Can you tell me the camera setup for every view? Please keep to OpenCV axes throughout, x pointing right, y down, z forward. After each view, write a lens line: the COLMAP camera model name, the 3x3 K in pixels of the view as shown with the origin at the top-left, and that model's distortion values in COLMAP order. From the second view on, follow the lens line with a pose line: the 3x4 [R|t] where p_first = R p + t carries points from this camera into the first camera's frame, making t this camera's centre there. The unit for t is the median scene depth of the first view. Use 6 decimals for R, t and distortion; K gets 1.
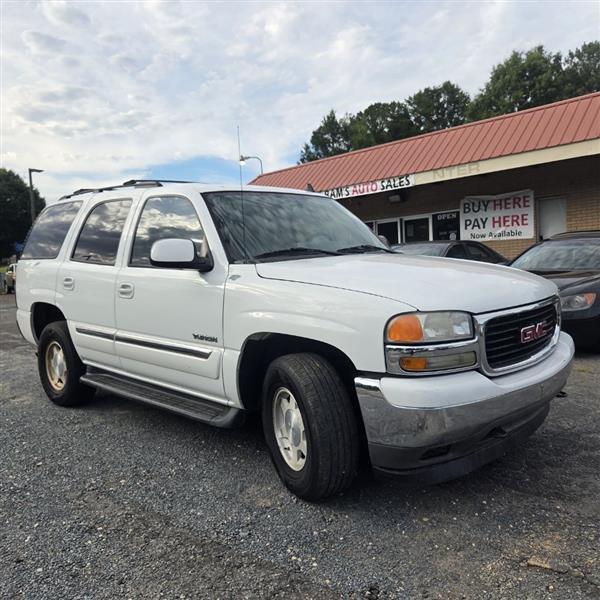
lens RADIAL K [[544.1, 0, 294.9], [0, 544.1, 291.5], [0, 0, 1]] dist [0.058538, -0.059315]
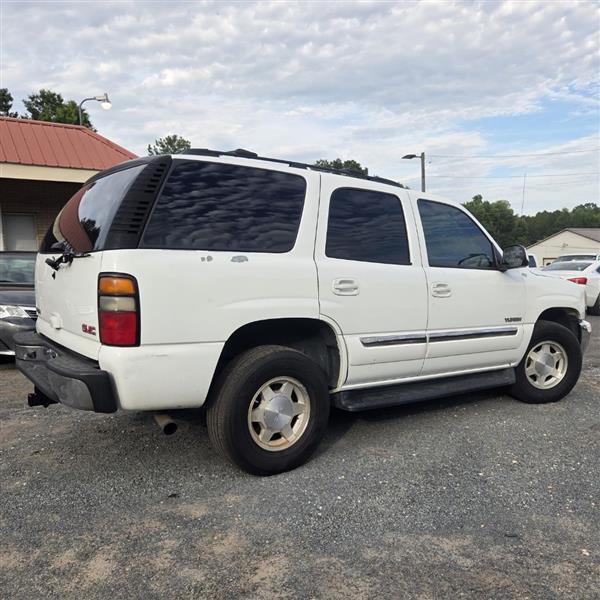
lens RADIAL K [[546.9, 0, 296.3], [0, 546.9, 317.1], [0, 0, 1]] dist [0.080963, -0.066534]
pose [[0.173674, -0.055168, 0.983257, -0.414456], [0.058871, 0.997226, 0.045553, -0.003923], [-0.983042, 0.049974, 0.176440, 0.332088]]
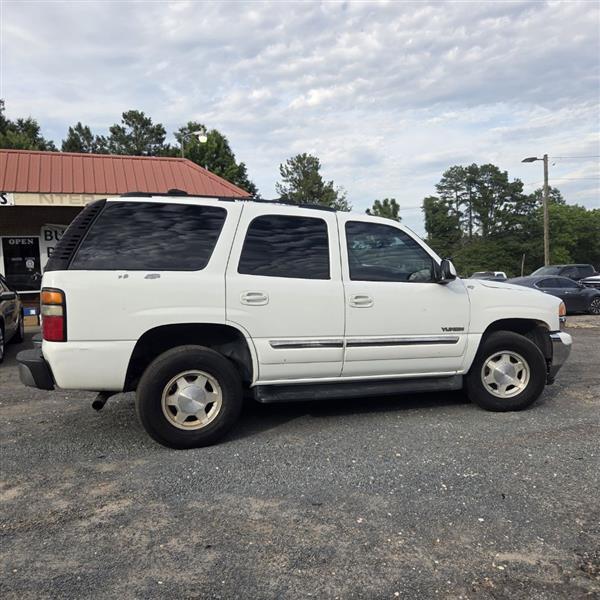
lens RADIAL K [[541.9, 0, 290.9], [0, 541.9, 308.7], [0, 0, 1]] dist [0.081750, -0.058175]
pose [[0.423841, -0.021284, 0.905486, -0.426833], [0.051237, 0.998686, -0.000508, 0.002434], [-0.904286, 0.046610, 0.424375, 0.199438]]
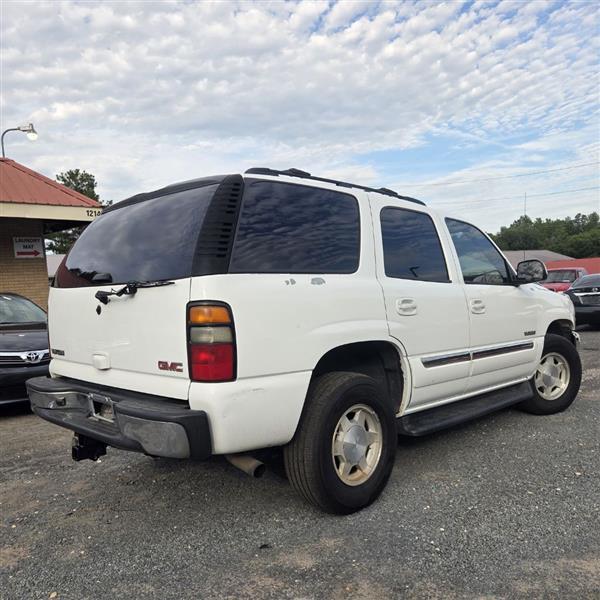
lens RADIAL K [[549.2, 0, 288.4], [0, 549.2, 321.3], [0, 0, 1]] dist [0.059551, -0.029777]
pose [[0.022924, -0.012805, 0.999655, -0.407730], [0.111757, 0.993684, 0.010166, -0.007081], [-0.993471, 0.111485, 0.024210, 0.405035]]
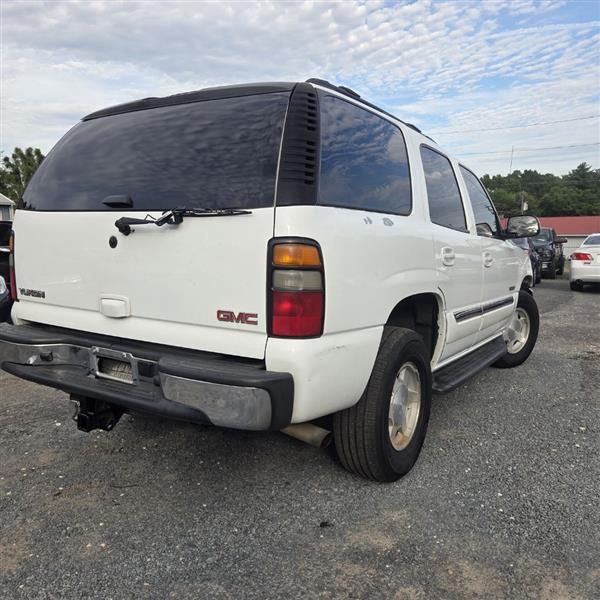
lens RADIAL K [[545.4, 0, 294.5], [0, 545.4, 313.0], [0, 0, 1]] dist [0.092603, -0.081879]
pose [[-0.198365, -0.095497, 0.975465, -0.368074], [0.065008, 0.991769, 0.110313, -0.011316], [-0.977970, 0.085296, -0.190524, 0.467882]]
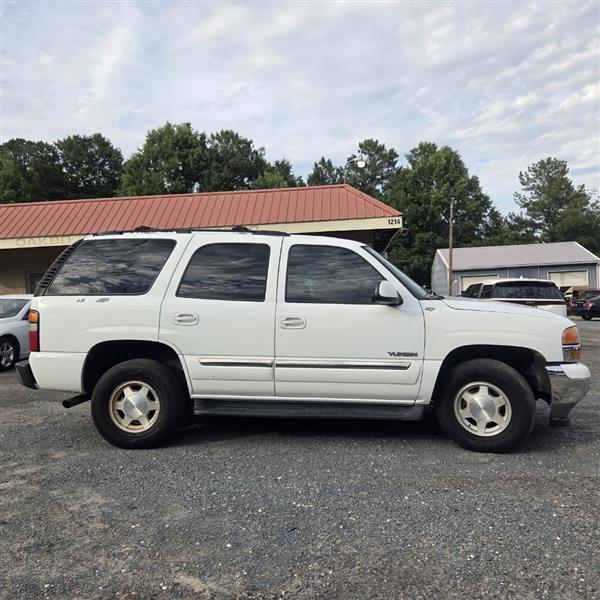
lens RADIAL K [[541.1, 0, 301.6], [0, 541.1, 290.0], [0, 0, 1]] dist [0.053325, -0.011773]
pose [[0.774141, 0.030833, 0.632262, -0.313396], [0.028734, 0.996072, -0.083756, 0.008063], [-0.632361, 0.083006, 0.770214, 0.028839]]
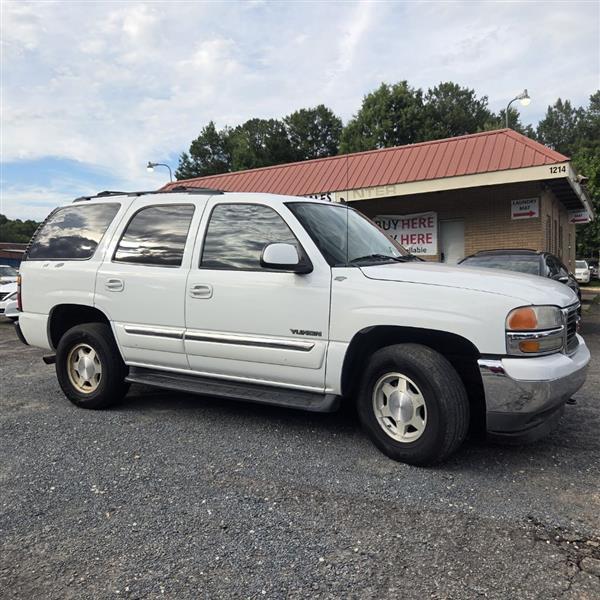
lens RADIAL K [[545.2, 0, 299.3], [0, 545.2, 299.0], [0, 0, 1]] dist [0.051356, -0.039456]
pose [[0.968267, 0.007533, 0.249804, -0.118354], [-0.005043, 0.999931, -0.010606, 0.007125], [-0.249866, 0.009009, 0.968238, -0.020582]]
